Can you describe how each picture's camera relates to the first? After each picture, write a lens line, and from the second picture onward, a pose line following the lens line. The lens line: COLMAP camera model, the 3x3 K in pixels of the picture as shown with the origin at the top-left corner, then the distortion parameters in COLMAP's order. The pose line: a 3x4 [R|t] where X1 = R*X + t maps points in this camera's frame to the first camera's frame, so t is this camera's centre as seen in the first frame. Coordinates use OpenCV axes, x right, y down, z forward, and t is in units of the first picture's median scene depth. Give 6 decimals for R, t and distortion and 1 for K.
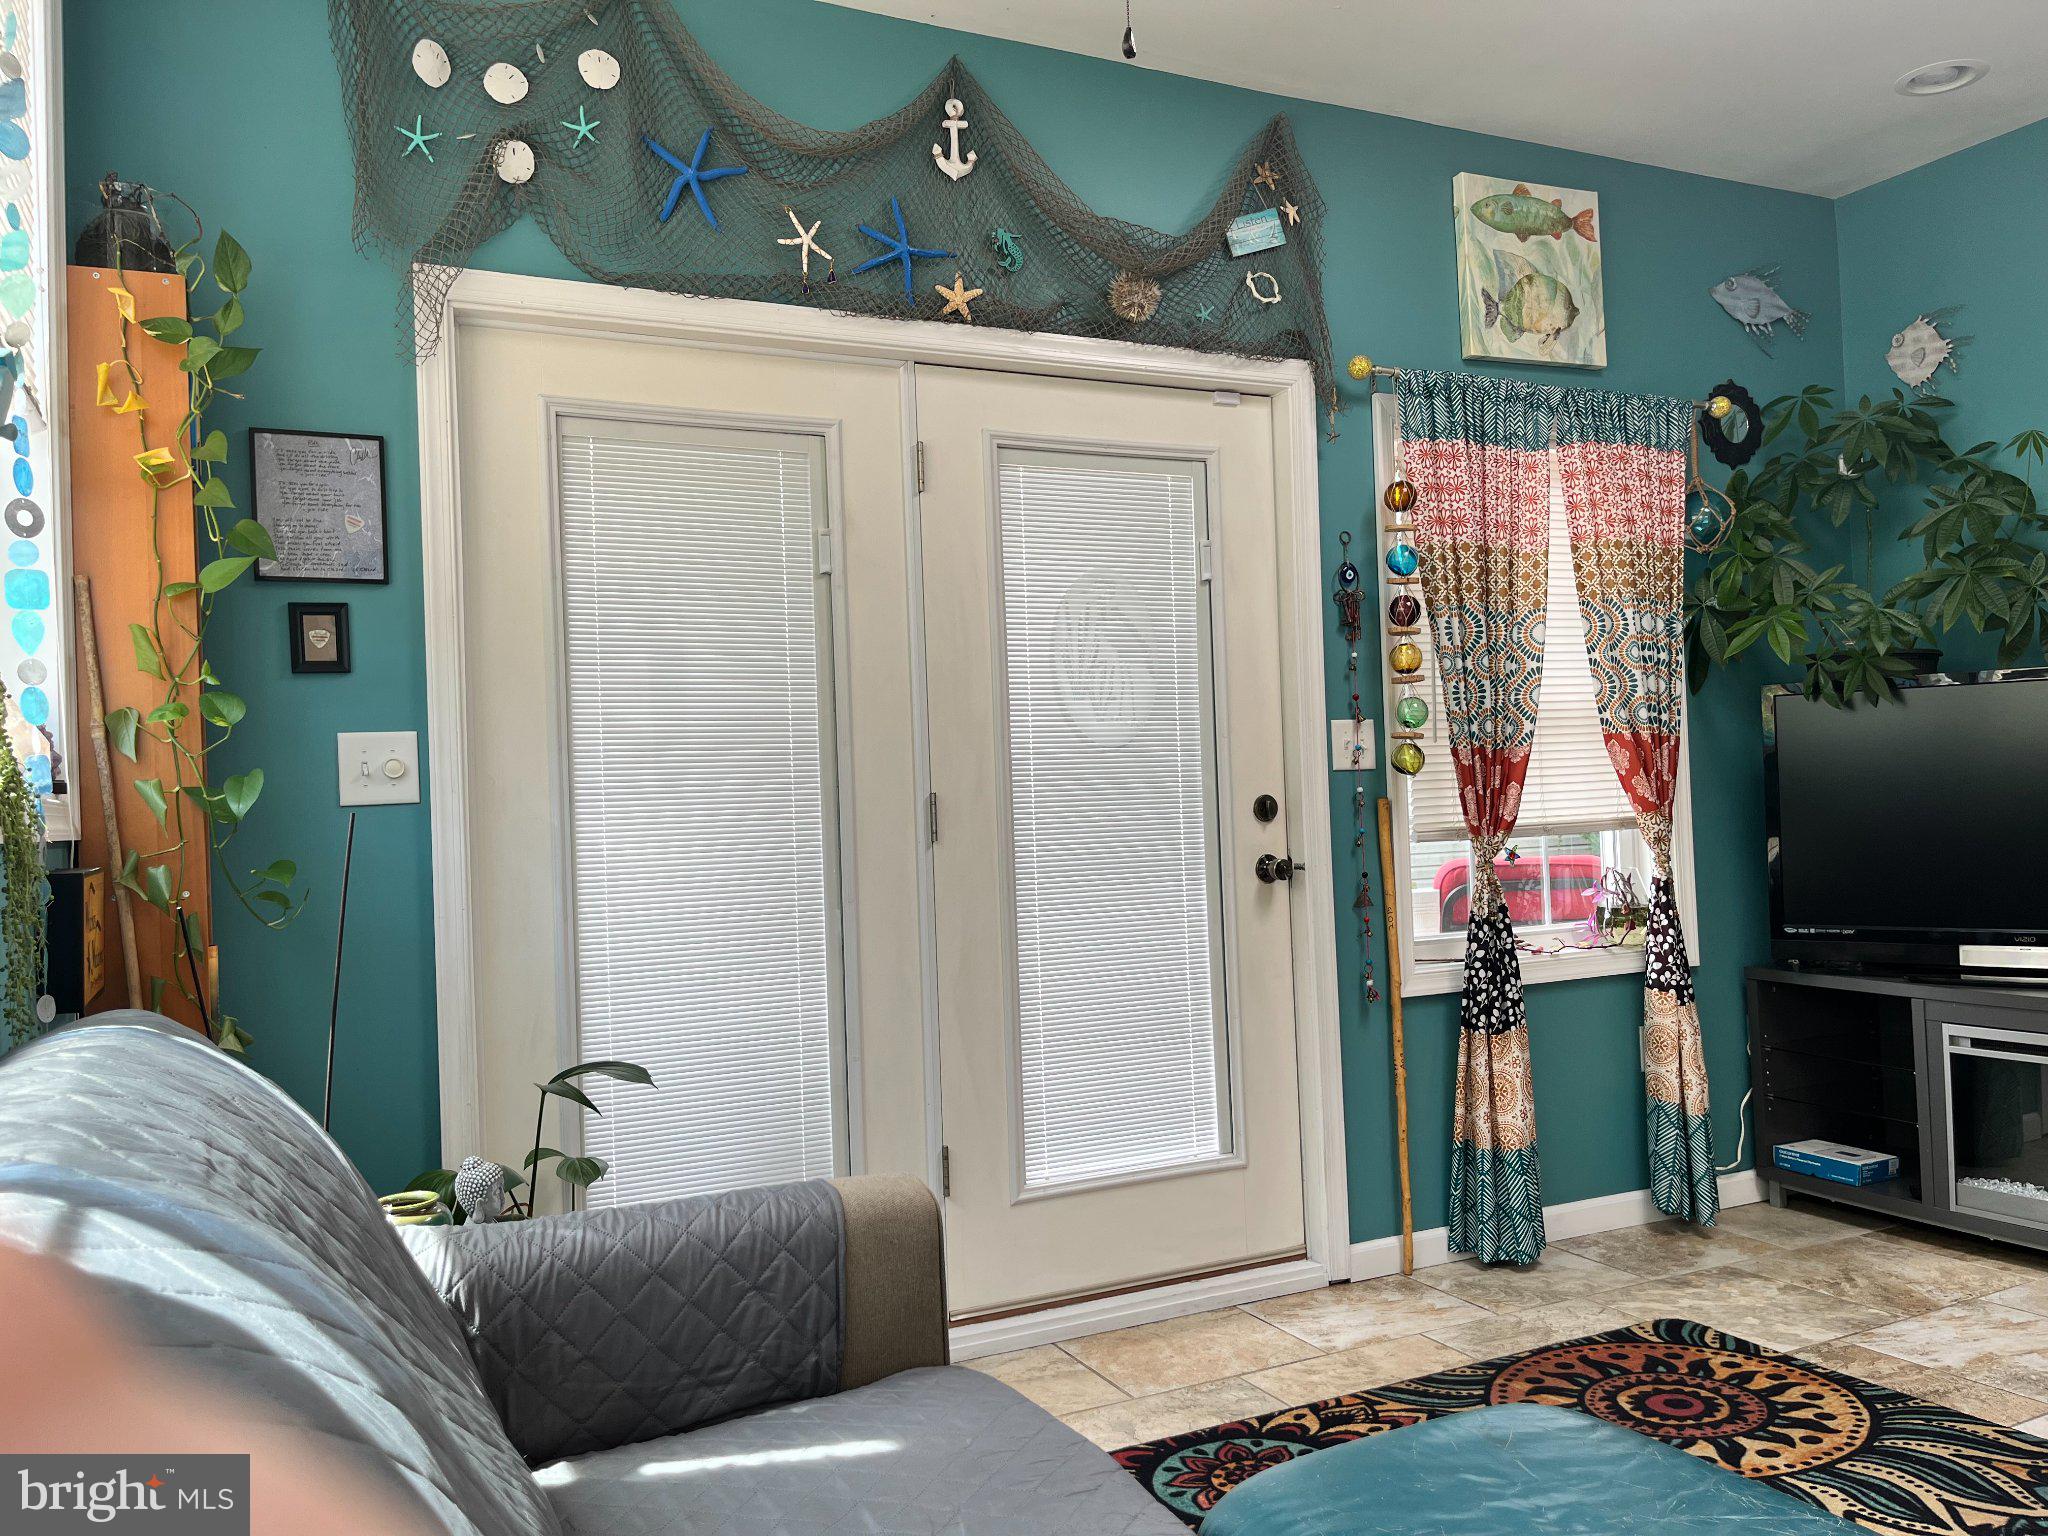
lens RADIAL K [[1547.7, 0, 1016.8], [0, 1547.7, 776.7], [0, 0, 1]] dist [0.064858, -0.097572]
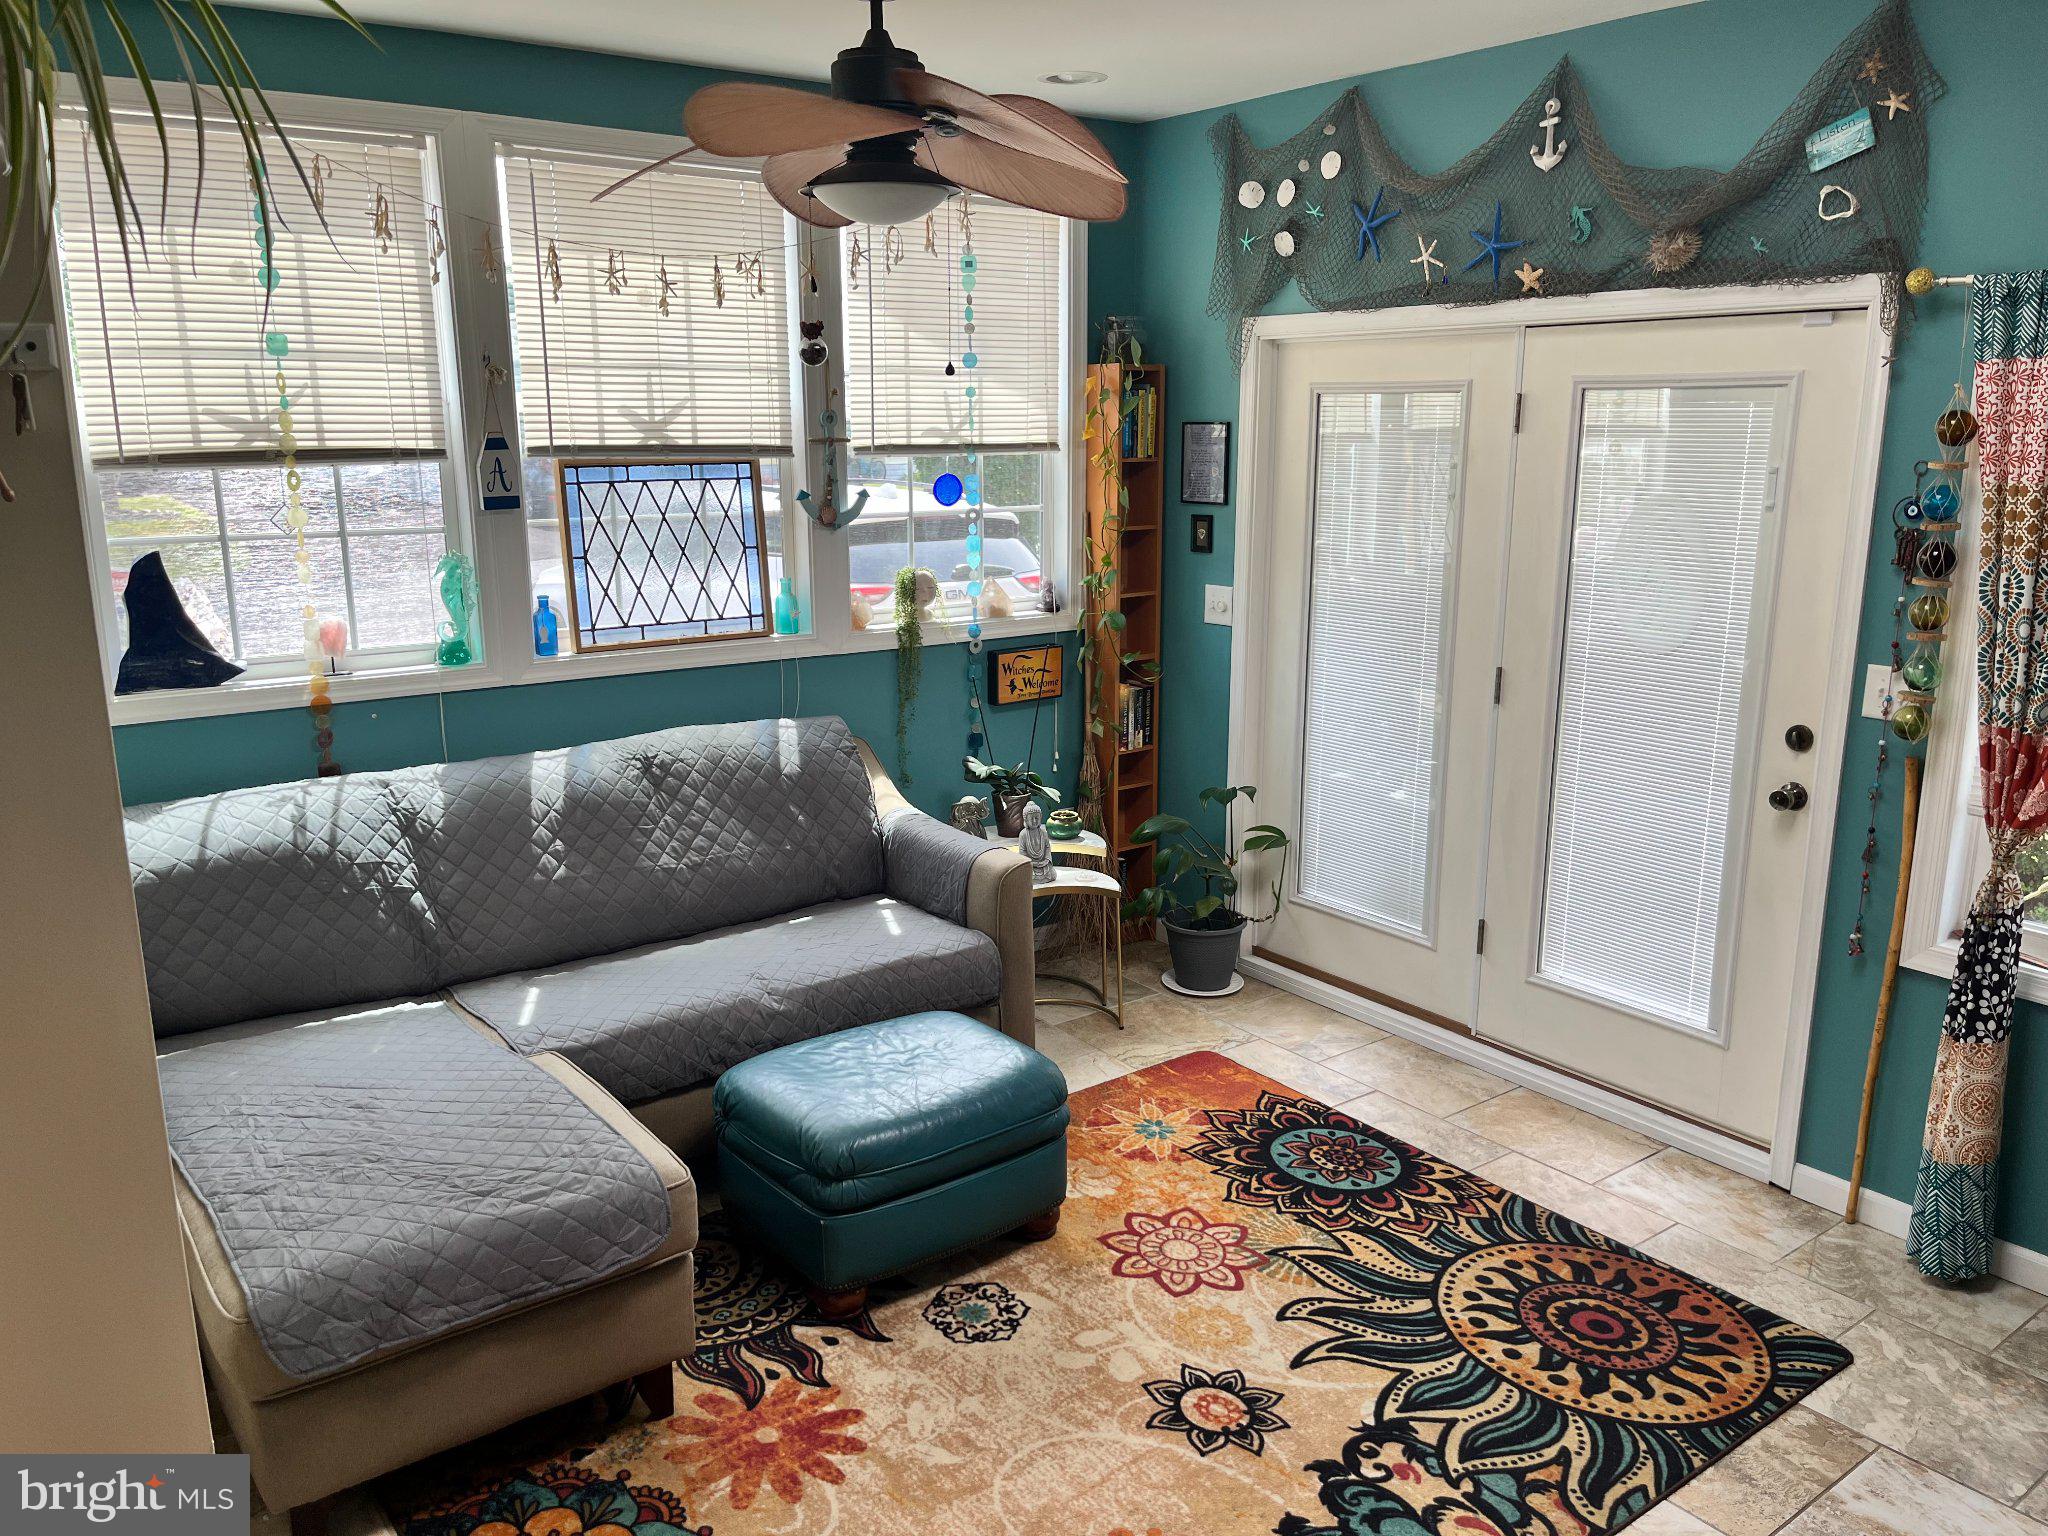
lens RADIAL K [[1547.7, 0, 1022.1], [0, 1547.7, 780.9], [0, 0, 1]] dist [0.064858, -0.097572]
pose [[0.192216, 0.261315, -0.945921, 1.186182], [0.010113, 0.963317, 0.268176, -0.264811], [0.981300, -0.061114, 0.182522, 0.361589]]
